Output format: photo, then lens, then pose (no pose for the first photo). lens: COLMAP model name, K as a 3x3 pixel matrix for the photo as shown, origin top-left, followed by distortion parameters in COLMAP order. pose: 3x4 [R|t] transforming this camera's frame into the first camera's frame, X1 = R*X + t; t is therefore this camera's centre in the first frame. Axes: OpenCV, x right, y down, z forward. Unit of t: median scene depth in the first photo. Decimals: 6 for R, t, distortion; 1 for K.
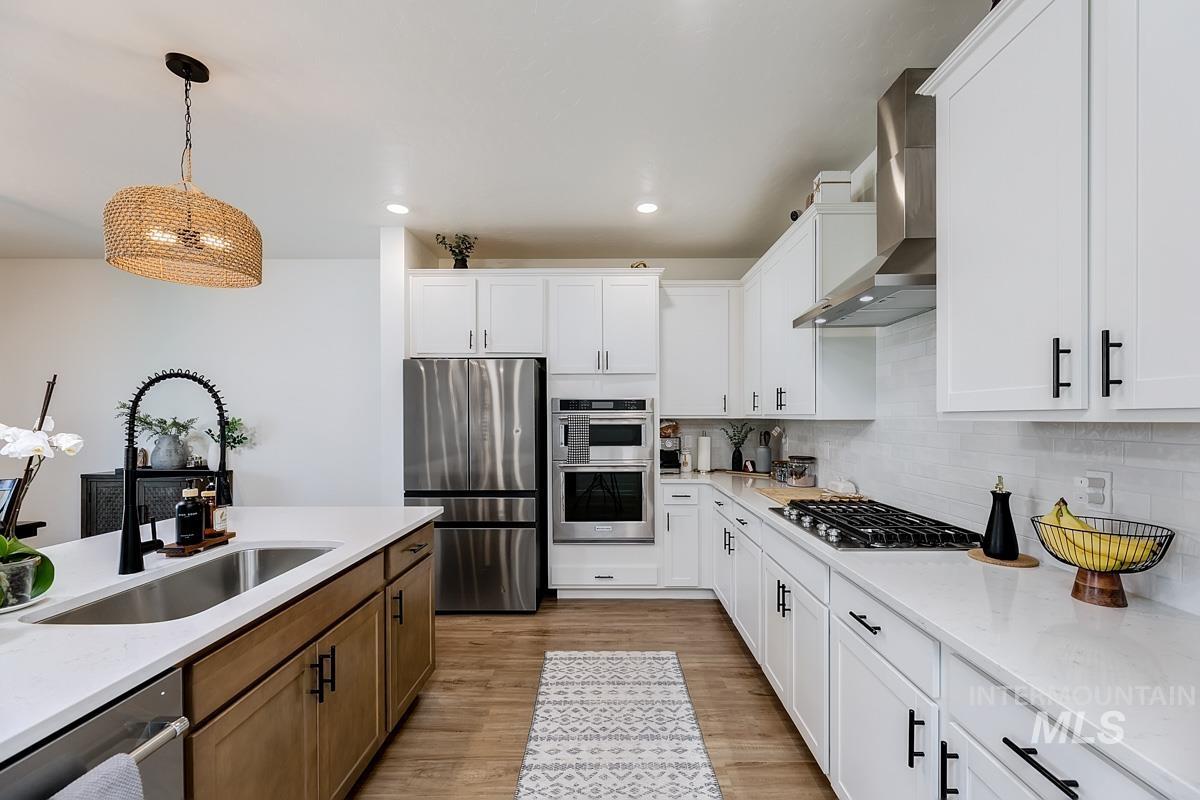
lens RADIAL K [[481.6, 0, 609.2], [0, 481.6, 420.9], [0, 0, 1]] dist [-0.003280, -0.000162]
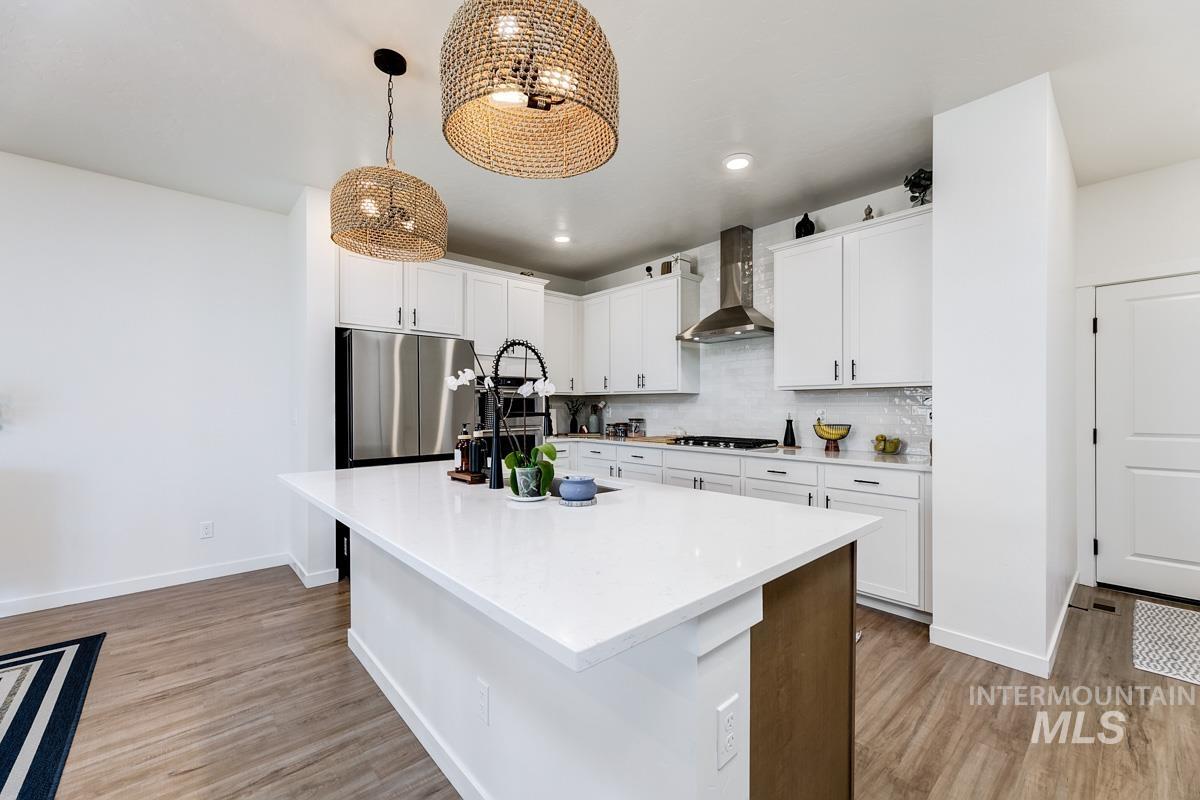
lens RADIAL K [[481.6, 0, 599.6], [0, 481.6, 406.3], [0, 0, 1]] dist [-0.003280, -0.000162]
pose [[0.740724, -0.002733, 0.671803, -0.798099], [0.006828, 0.999971, -0.003460, 0.041859], [-0.671774, 0.007150, 0.740721, -0.089572]]
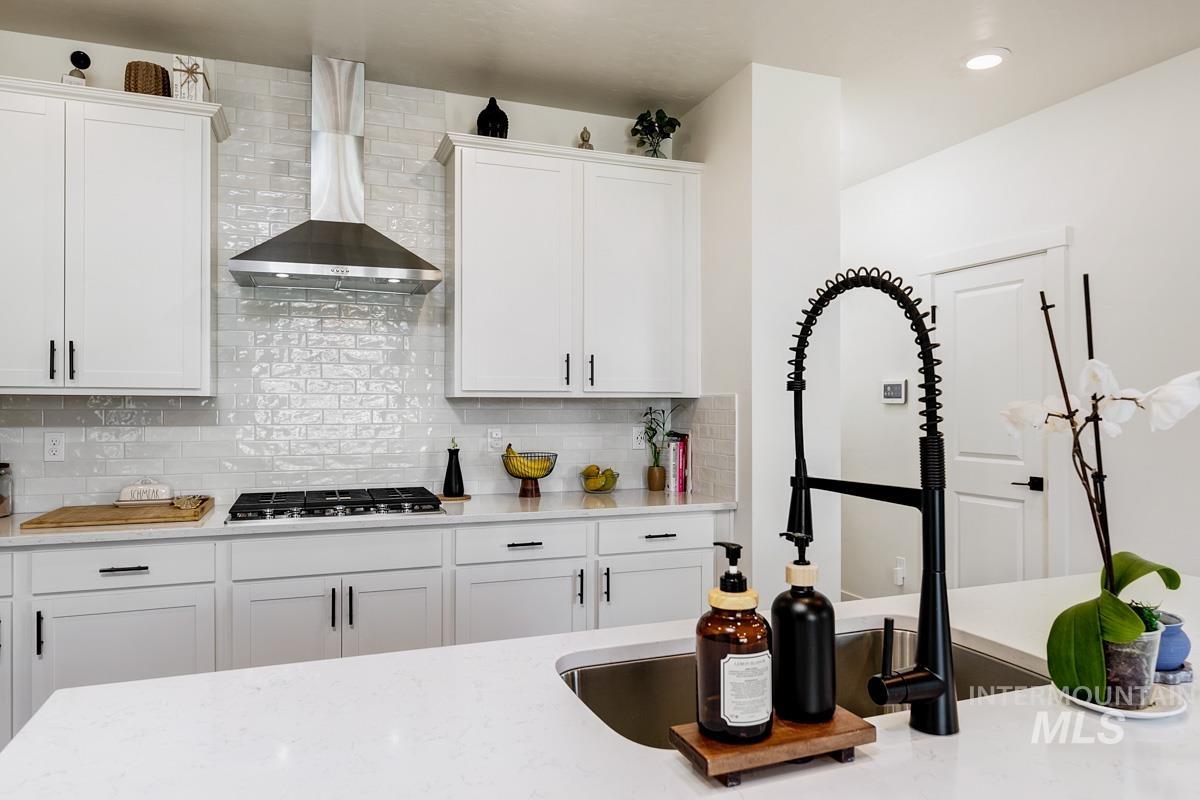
lens RADIAL K [[786.4, 0, 600.0], [0, 786.4, 398.9], [0, 0, 1]] dist [0.008097, 0.000052]
pose [[-0.366434, 0.014848, 0.930326, -0.738678], [0.007566, 0.999887, -0.012978, 0.018646], [-0.930413, 0.002284, -0.366505, 0.731576]]
